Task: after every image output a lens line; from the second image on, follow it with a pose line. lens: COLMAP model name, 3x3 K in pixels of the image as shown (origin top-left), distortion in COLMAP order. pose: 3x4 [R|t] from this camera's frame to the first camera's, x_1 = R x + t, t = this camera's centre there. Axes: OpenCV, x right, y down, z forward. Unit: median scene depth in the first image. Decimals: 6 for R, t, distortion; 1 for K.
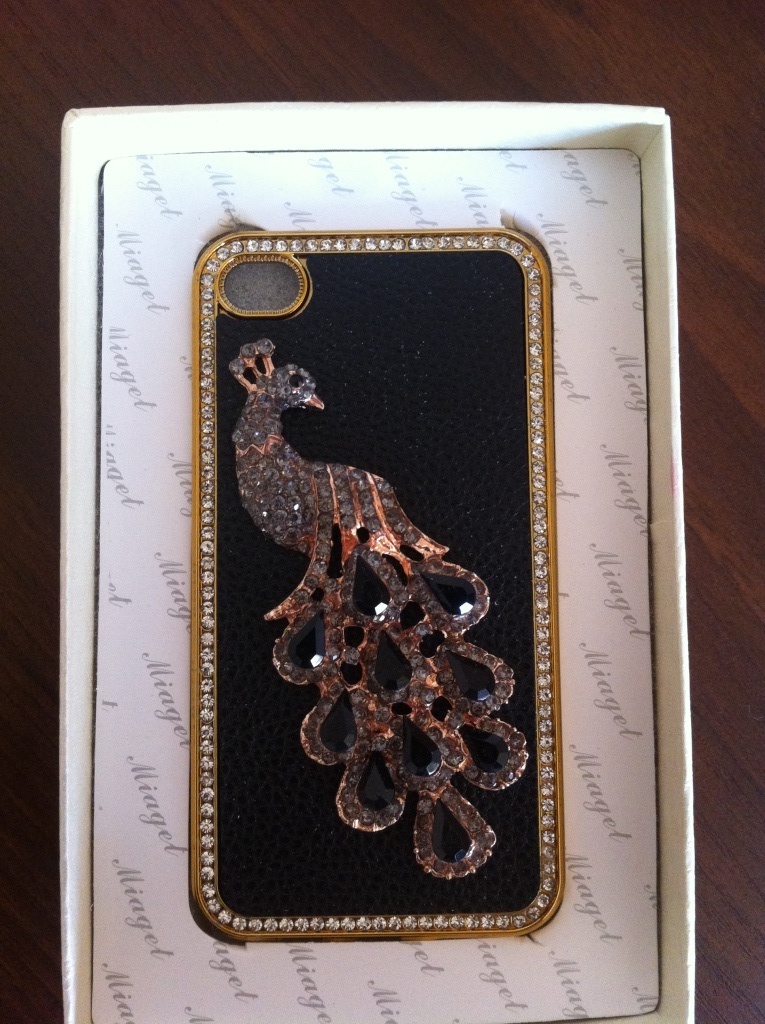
lens RADIAL K [[1041.0, 0, 379.6], [0, 1041.0, 508.2], [0, 0, 1]] dist [-0.015870, 0.000000]
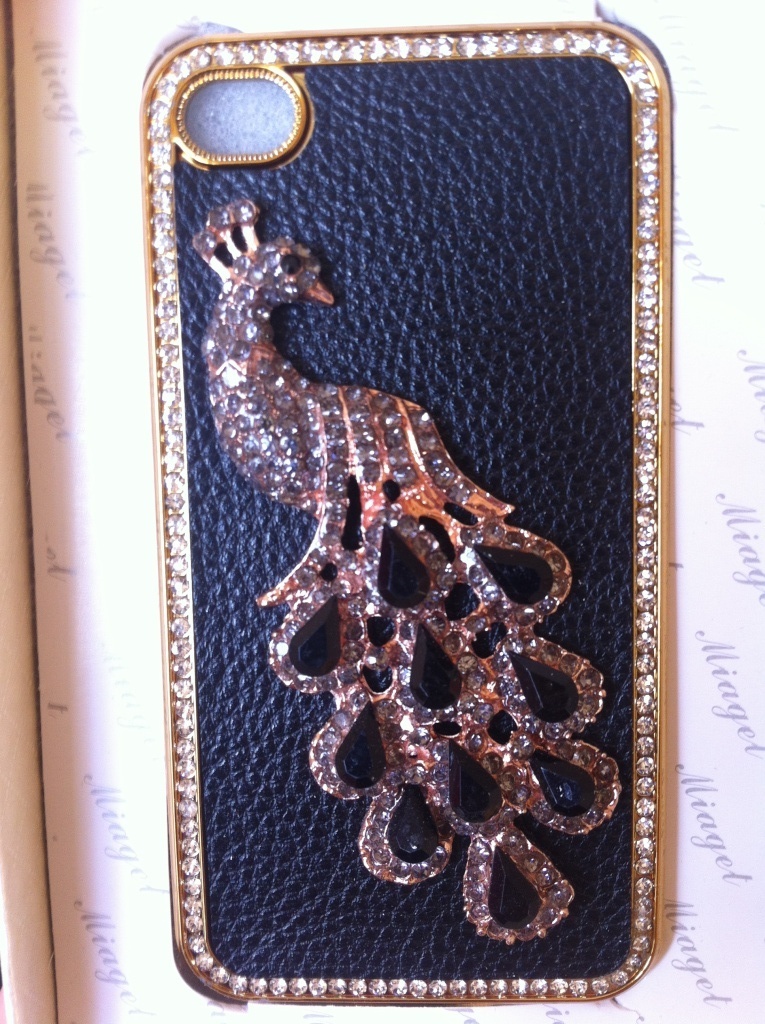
lens RADIAL K [[1041.0, 0, 376.6], [0, 1041.0, 515.5], [0, 0, 1]] dist [-0.015870, 0.000000]
pose [[0.999023, -0.005017, -0.043906, 0.004395], [0.013341, 0.981415, 0.191431, -0.090680], [0.042129, -0.191829, 0.980524, 0.308071]]
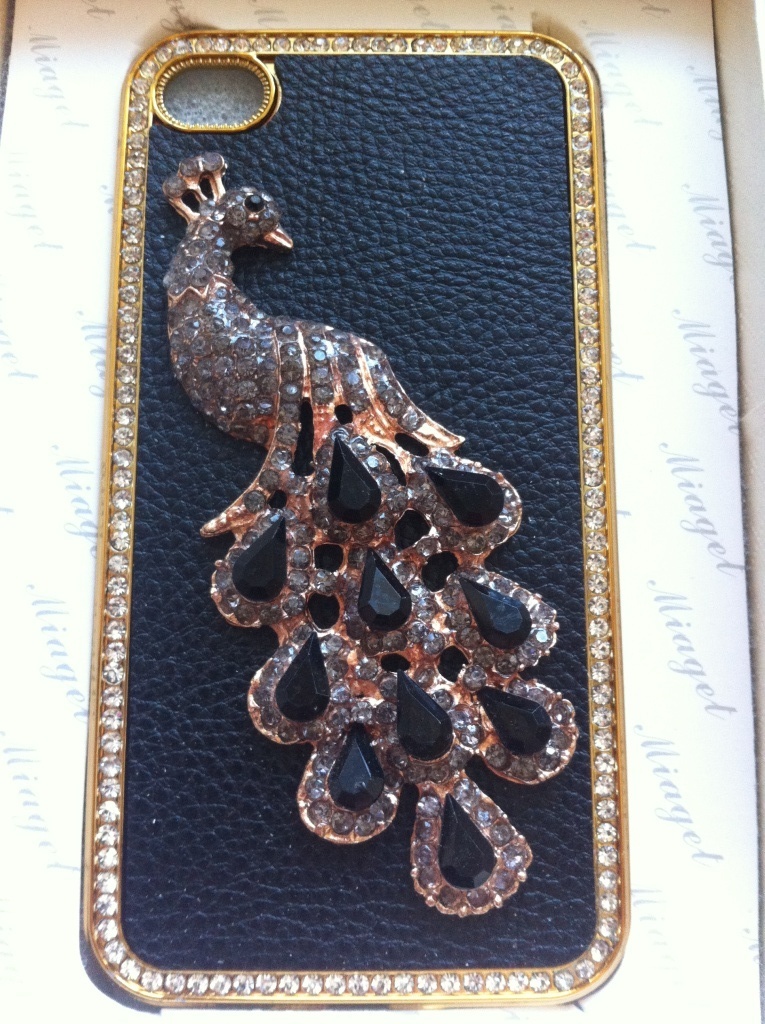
lens RADIAL K [[1041.0, 0, 388.1], [0, 1041.0, 511.5], [0, 0, 1]] dist [-0.015870, 0.000000]
pose [[0.999739, 0.014484, 0.017670, 0.002657], [-0.012910, 0.996199, -0.086142, 0.149957], [-0.018851, 0.085892, 0.996126, 0.298525]]
